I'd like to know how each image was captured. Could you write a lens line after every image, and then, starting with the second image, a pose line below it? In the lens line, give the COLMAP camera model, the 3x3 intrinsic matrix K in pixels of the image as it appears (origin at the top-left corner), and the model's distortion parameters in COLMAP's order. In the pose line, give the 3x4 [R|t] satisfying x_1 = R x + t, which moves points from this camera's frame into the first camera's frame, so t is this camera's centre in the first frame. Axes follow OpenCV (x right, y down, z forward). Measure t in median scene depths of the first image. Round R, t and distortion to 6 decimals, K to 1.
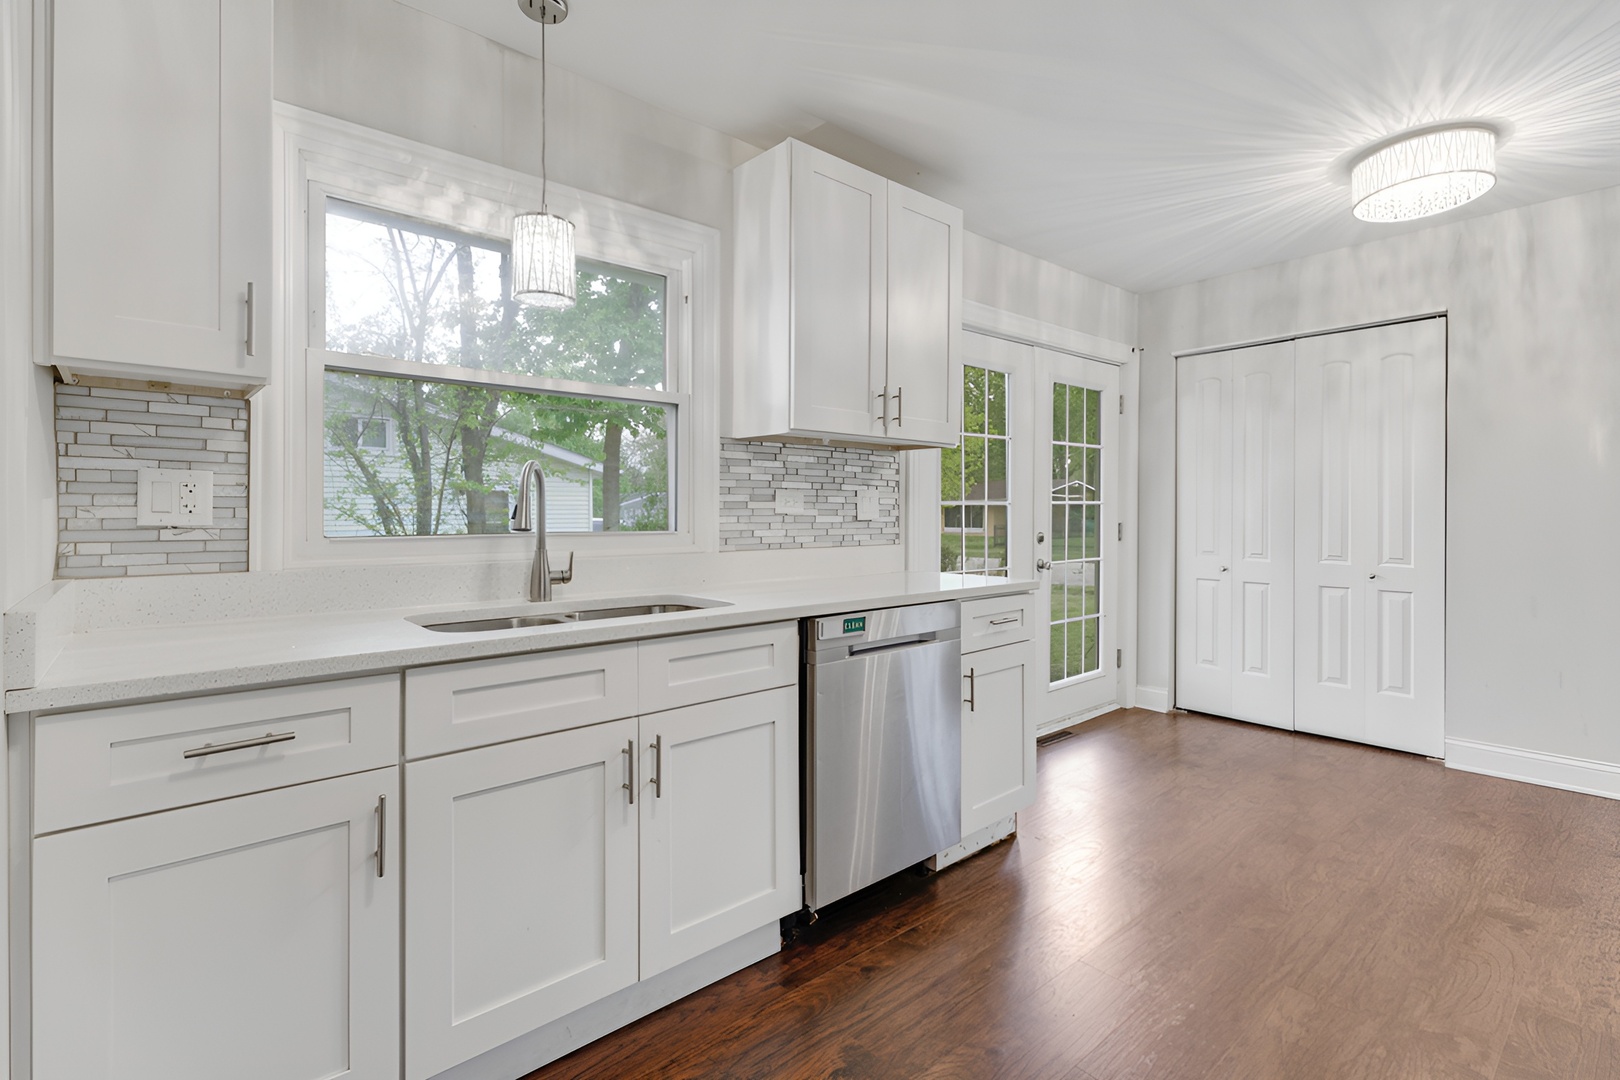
lens RADIAL K [[751.1, 0, 831.9], [0, 751.1, 511.8], [0, 0, 1]] dist [0.006336, 0.000398]
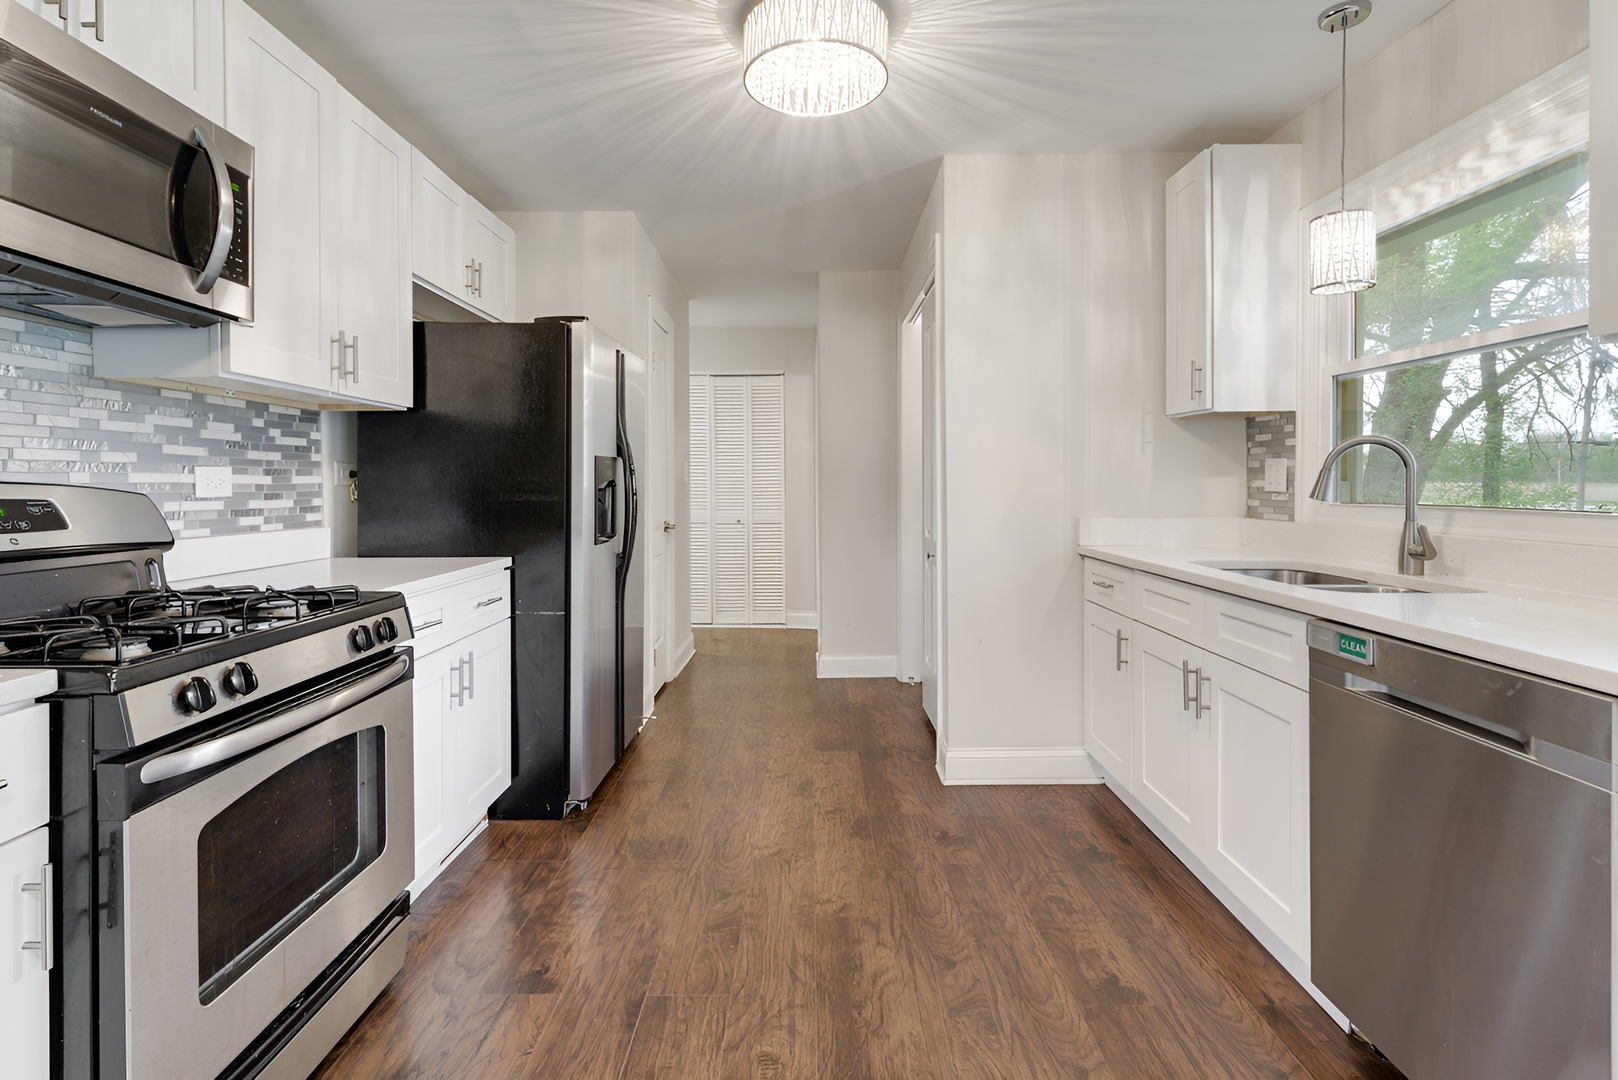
lens RADIAL K [[766.5, 0, 808.7], [0, 766.5, 492.2], [0, 0, 1]] dist [-0.000099, -0.000743]
pose [[-0.665421, 0.011548, -0.746379, 0.851277], [0.003072, 0.999914, 0.012732, -0.003903], [0.746462, 0.006179, -0.665400, 1.034898]]
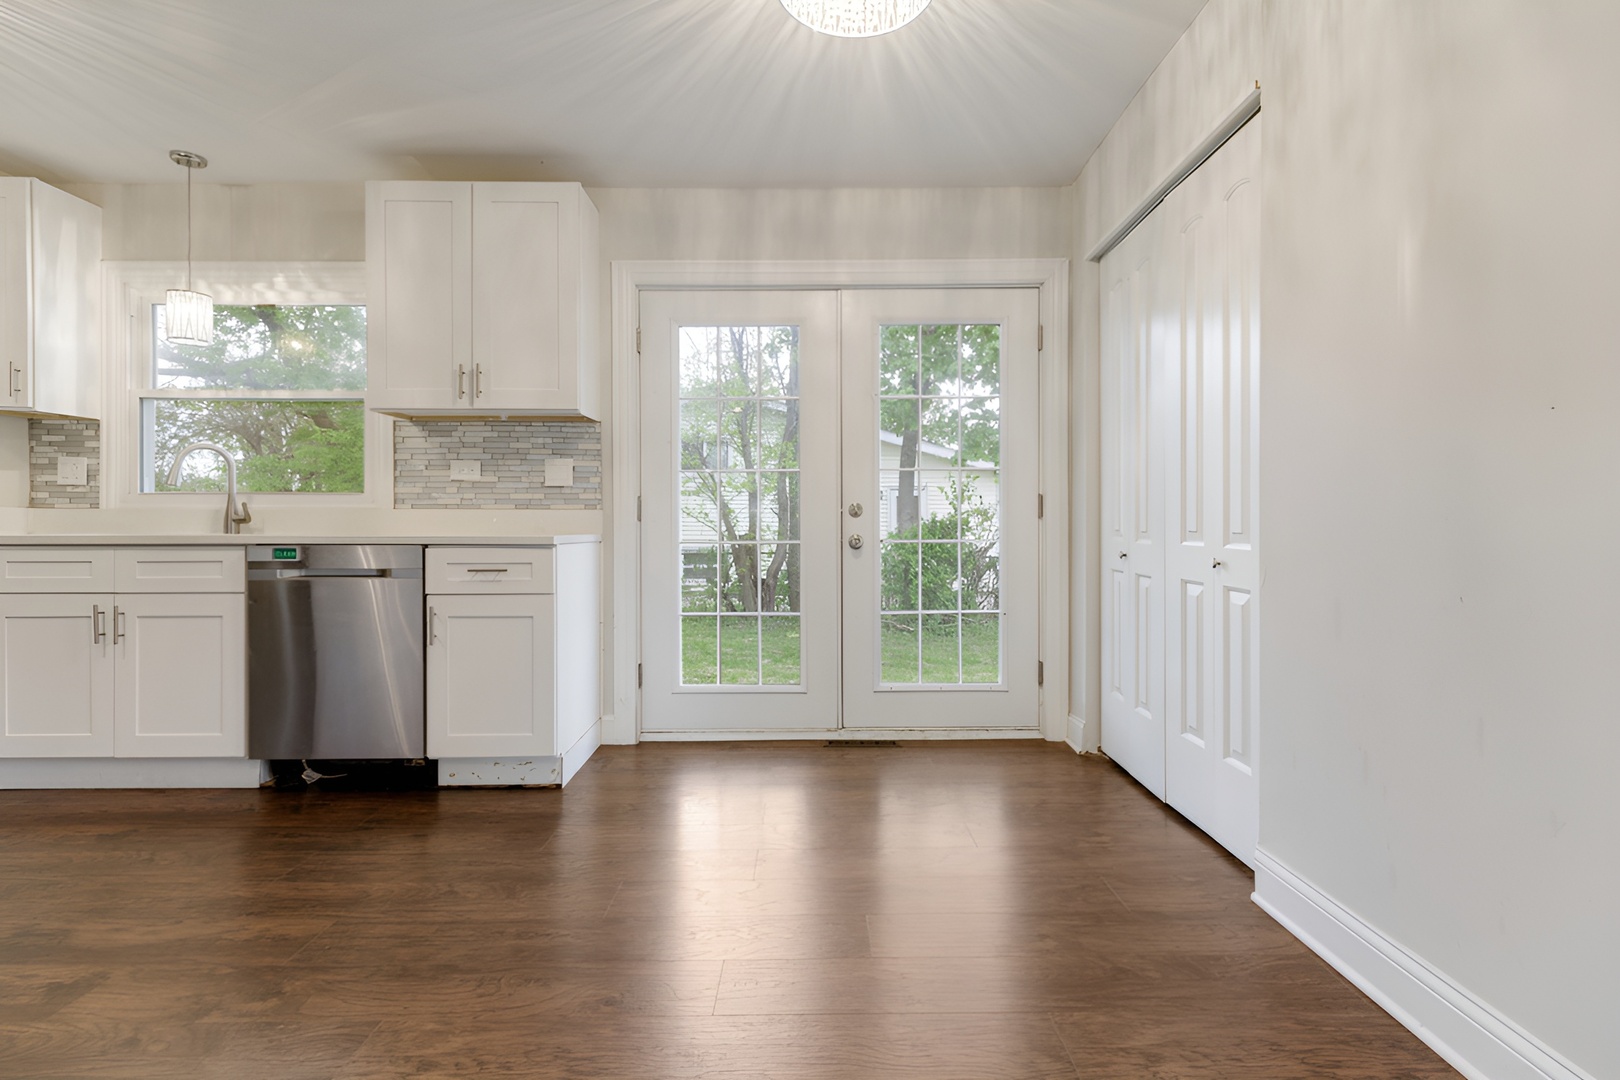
lens RADIAL K [[754.2, 0, 811.0], [0, 754.2, 525.4], [0, 0, 1]] dist [0.003124, -0.001485]
pose [[0.760233, 0.003137, -0.649643, 1.488413], [-0.000208, 0.999989, 0.004585, 0.089955], [0.649651, -0.003351, 0.760225, 0.566068]]
